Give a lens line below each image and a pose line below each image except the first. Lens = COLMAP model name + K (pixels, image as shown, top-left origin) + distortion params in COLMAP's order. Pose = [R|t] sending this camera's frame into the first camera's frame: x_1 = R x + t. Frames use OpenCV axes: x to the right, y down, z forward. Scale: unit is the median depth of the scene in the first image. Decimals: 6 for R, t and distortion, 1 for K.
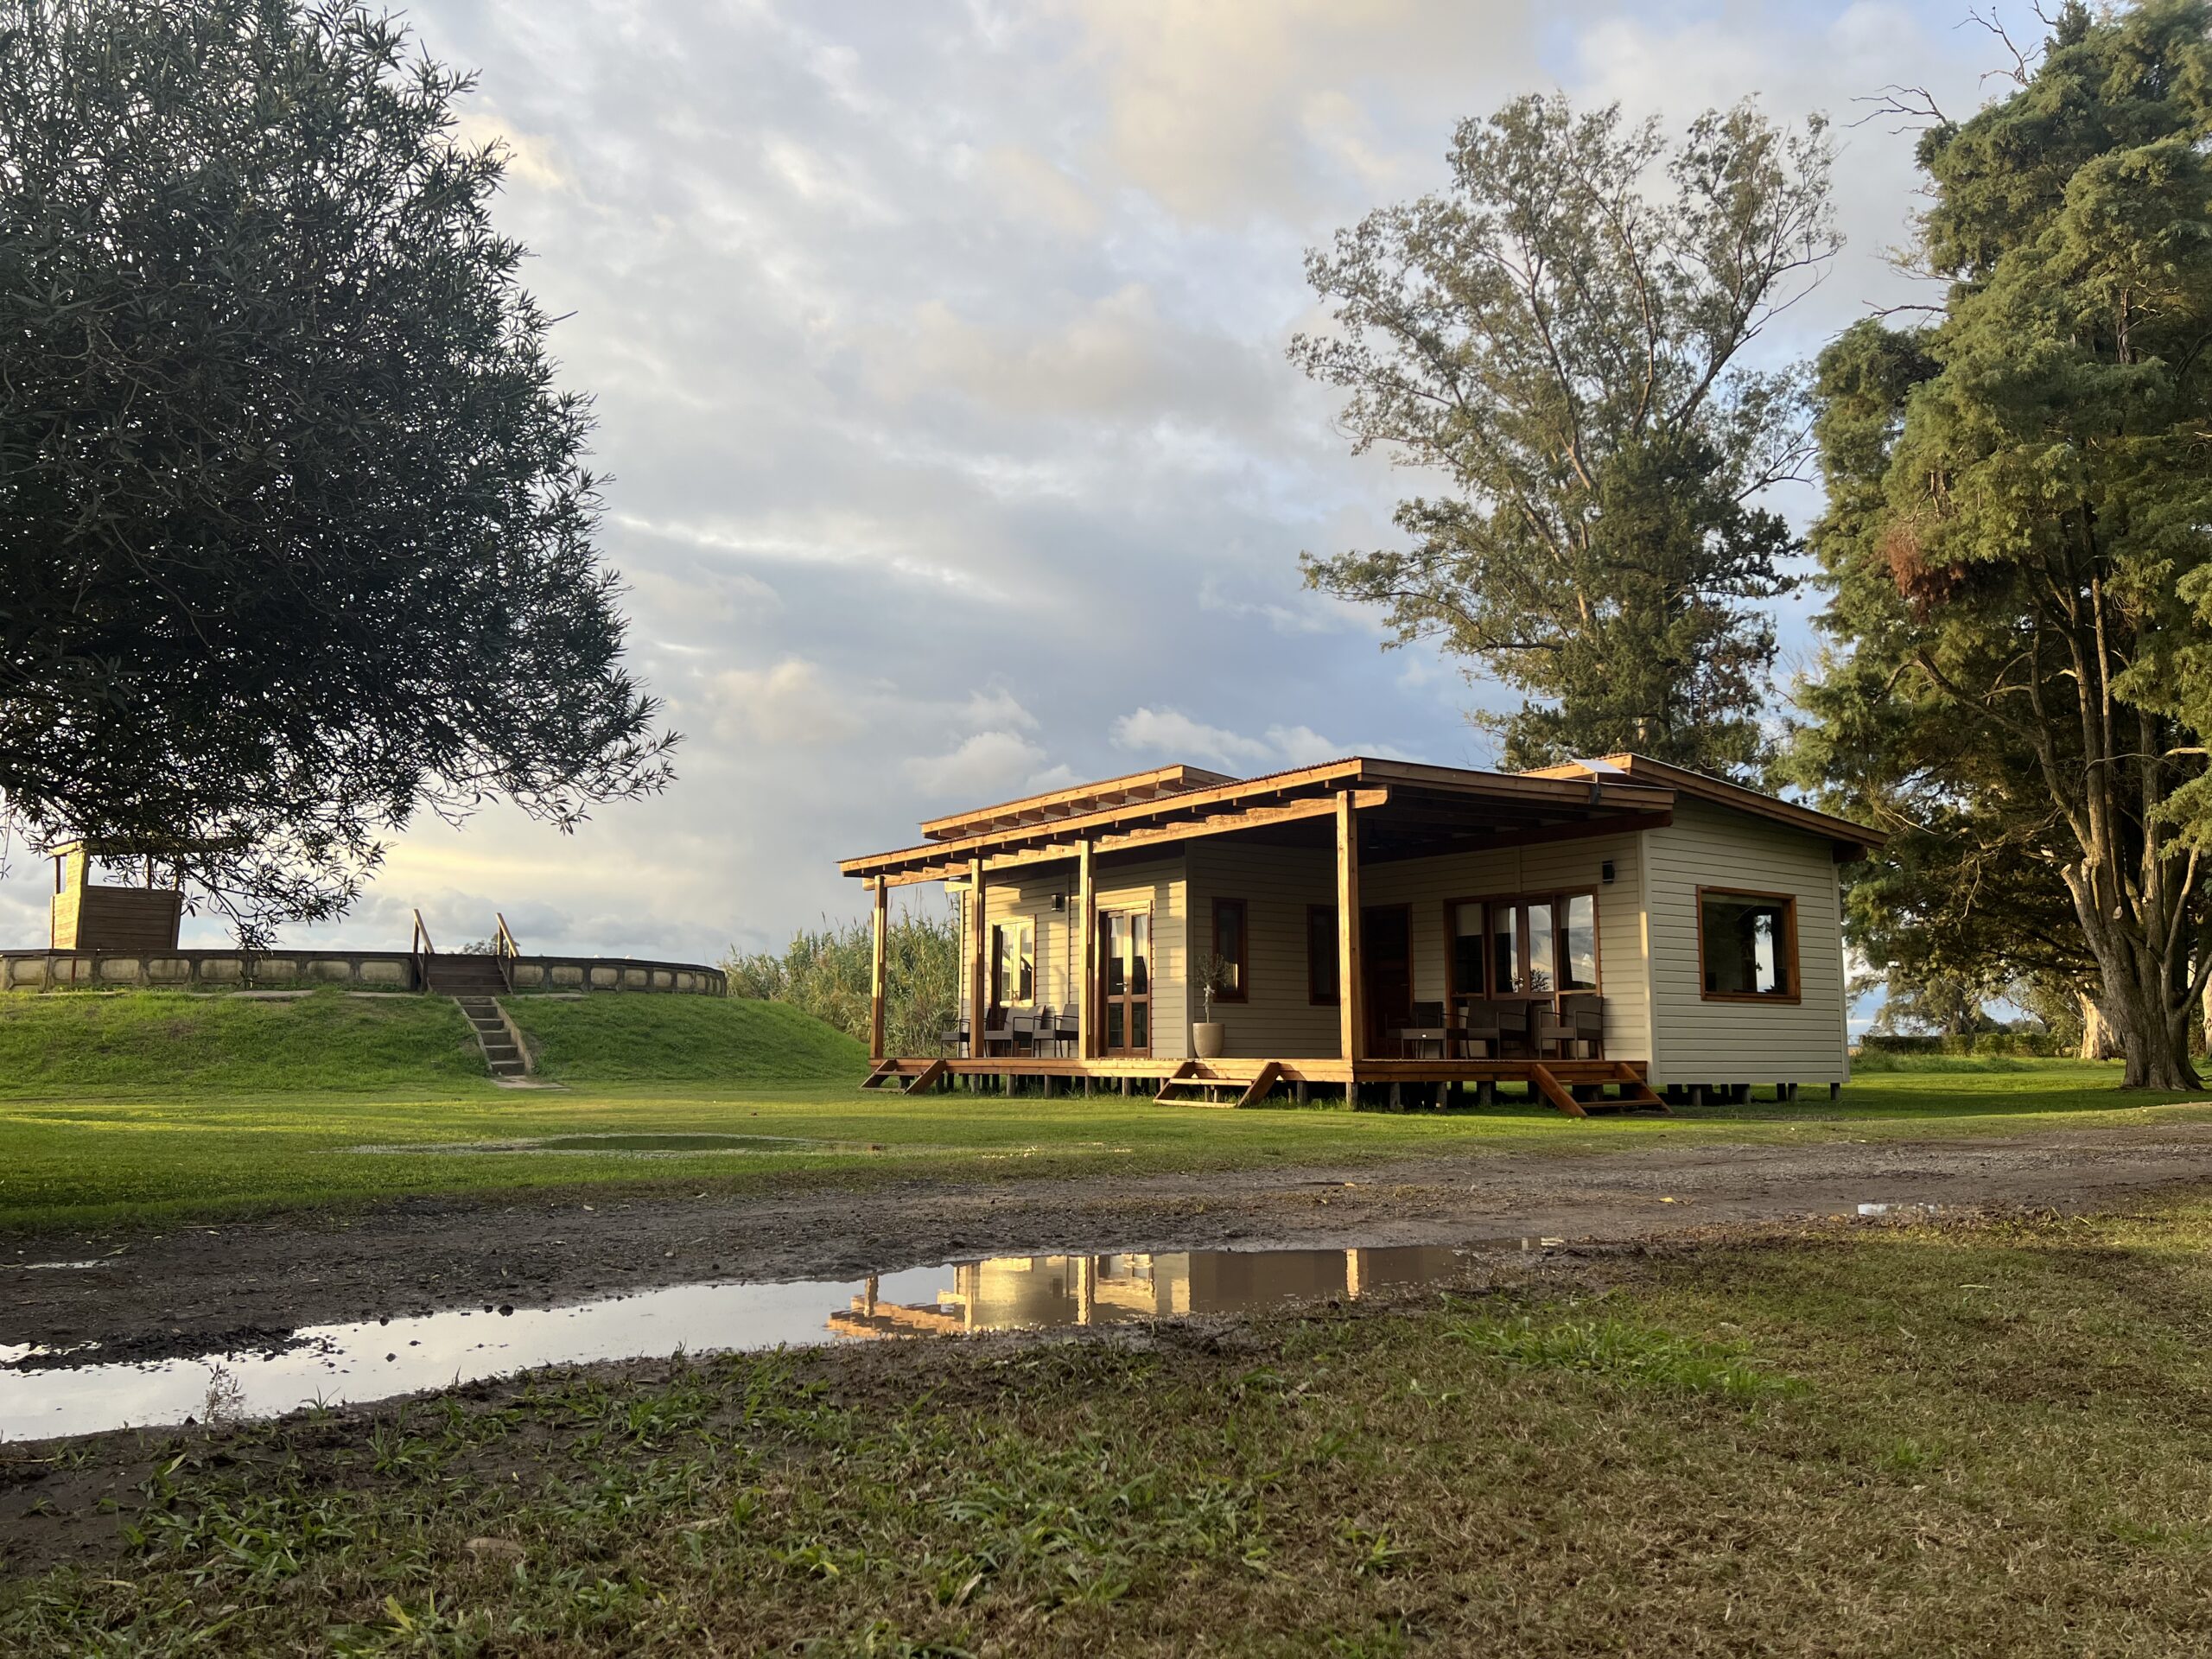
lens RADIAL K [[1671.2, 0, 1128.2], [0, 1671.2, 824.7], [0, 0, 1]] dist [0.198148, -0.305027]
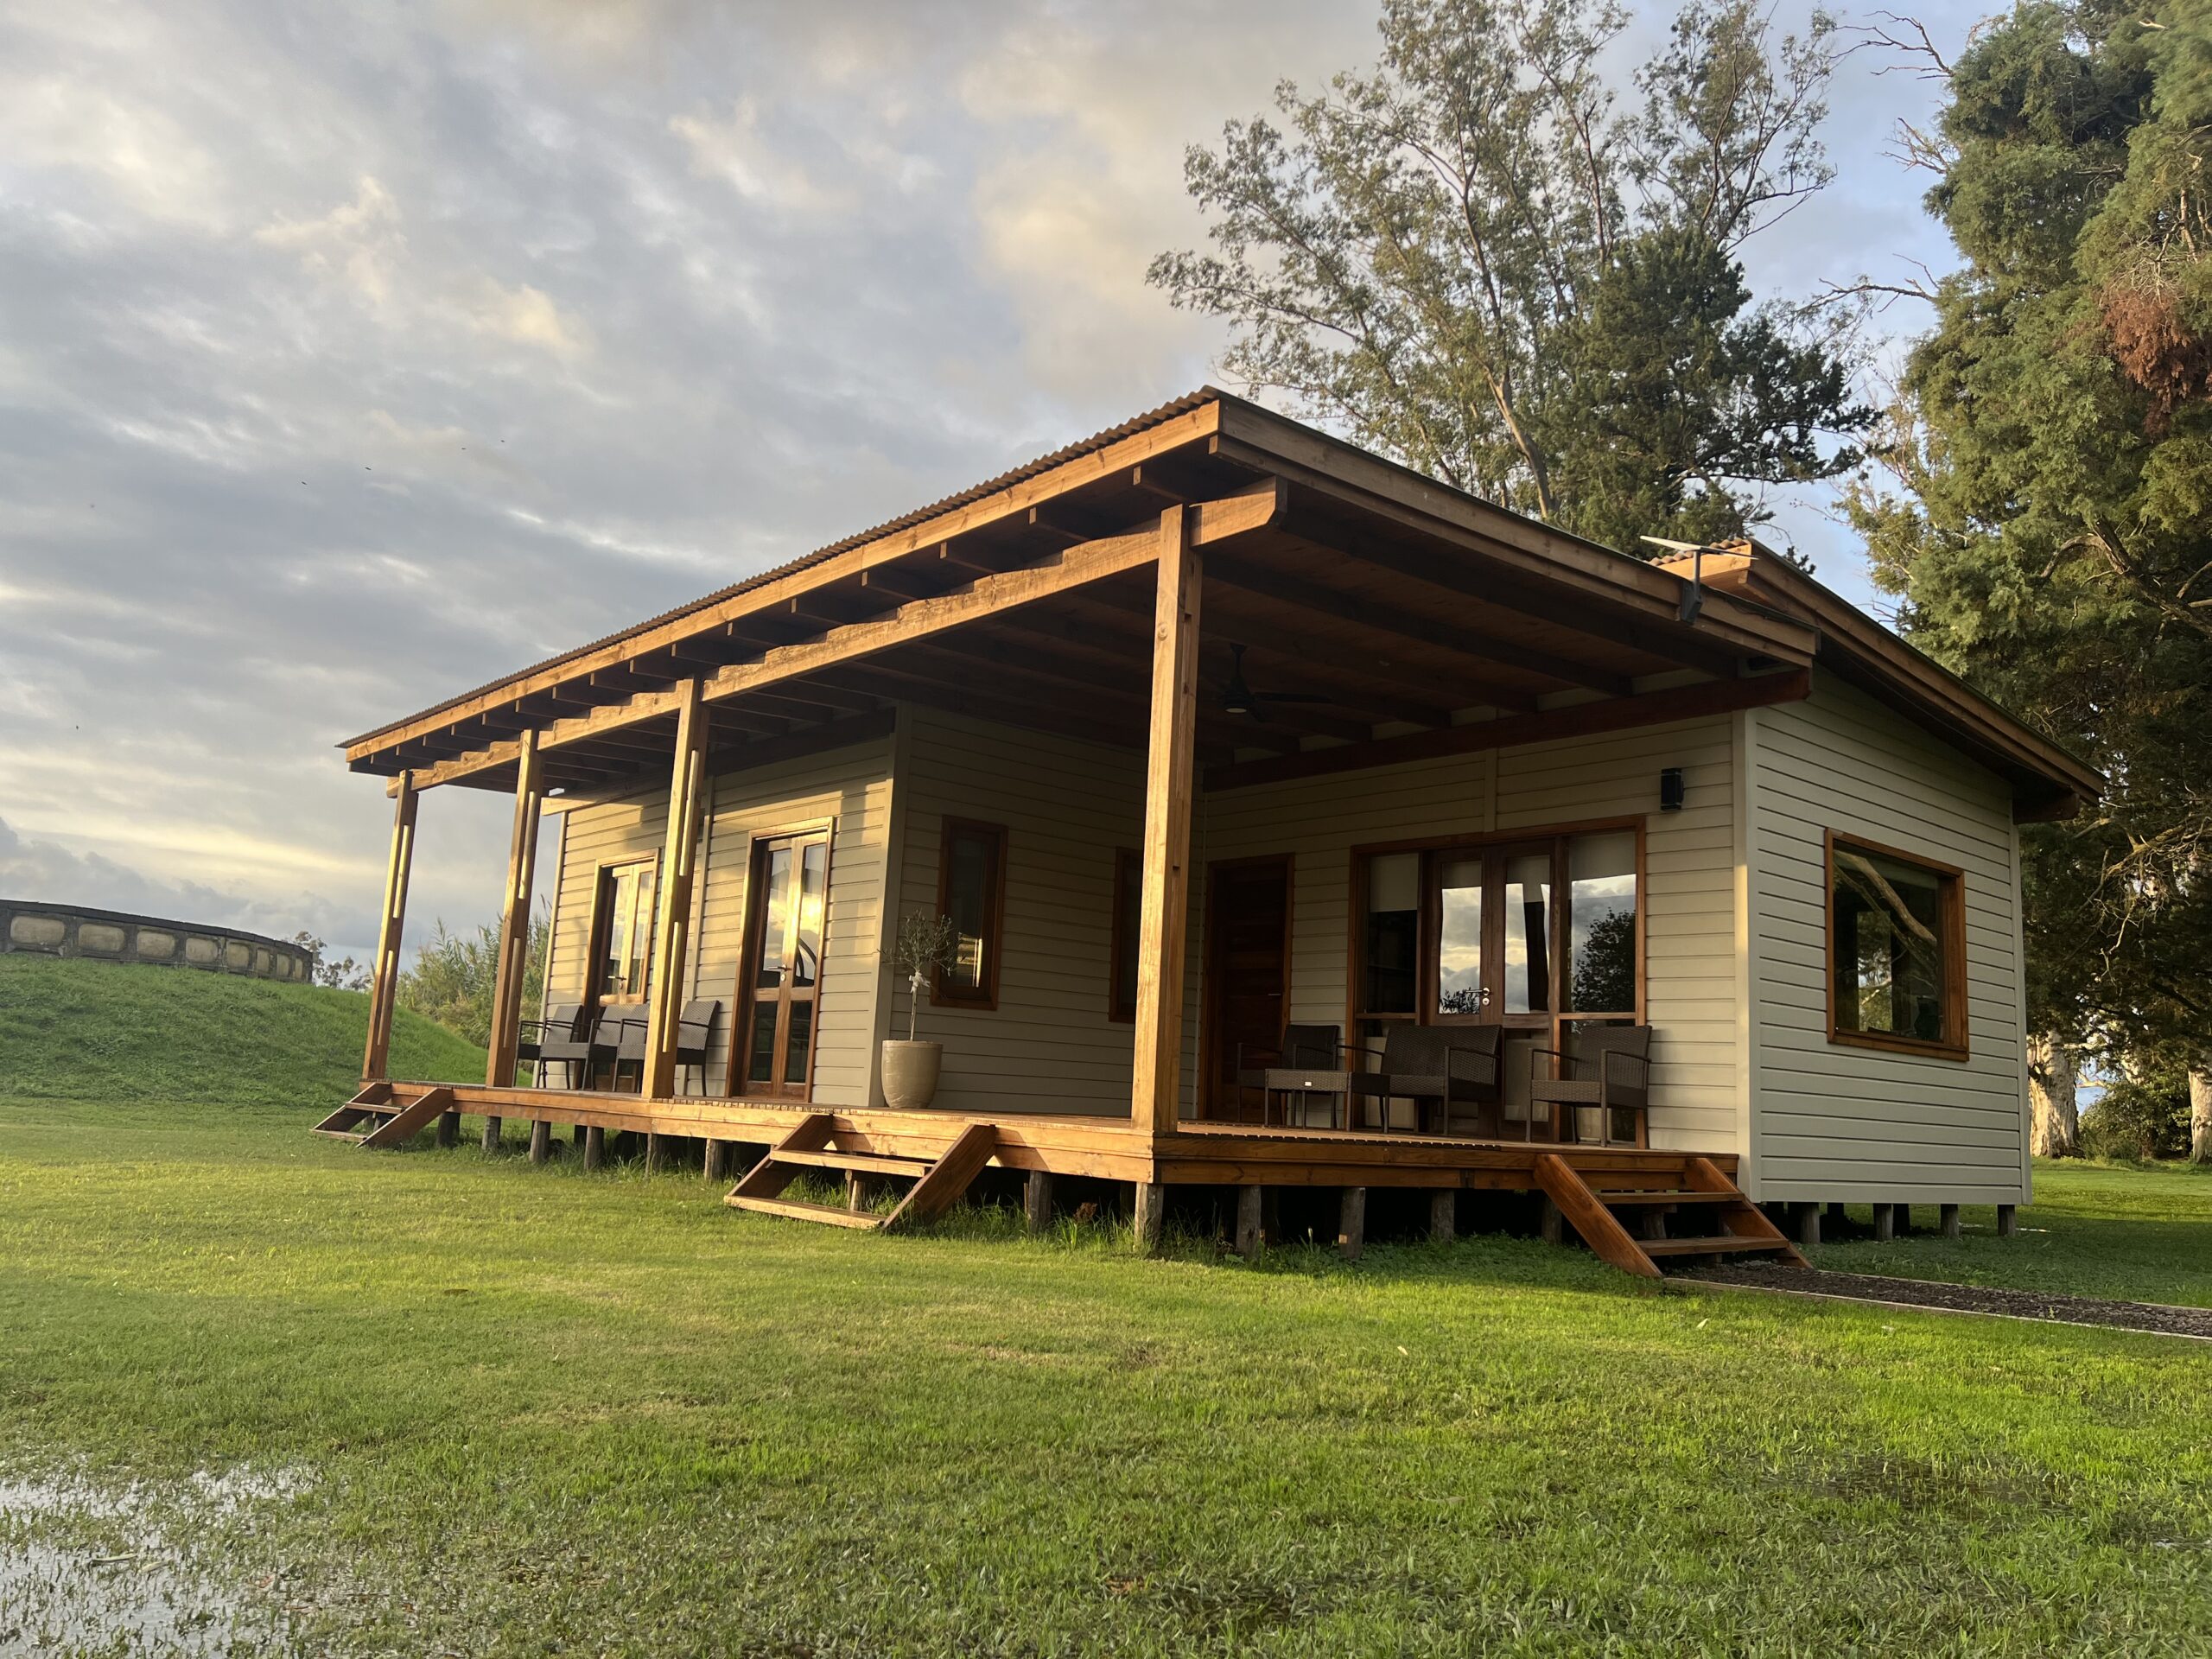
lens RADIAL K [[1671.3, 0, 1106.0], [0, 1671.3, 829.5], [0, 0, 1]] dist [0.133605, -0.138456]
pose [[0.995888, 0.062408, 0.065674, 0.069284], [-0.060922, 0.997845, -0.024381, 0.059273], [-0.067054, 0.020279, 0.997543, 0.453026]]
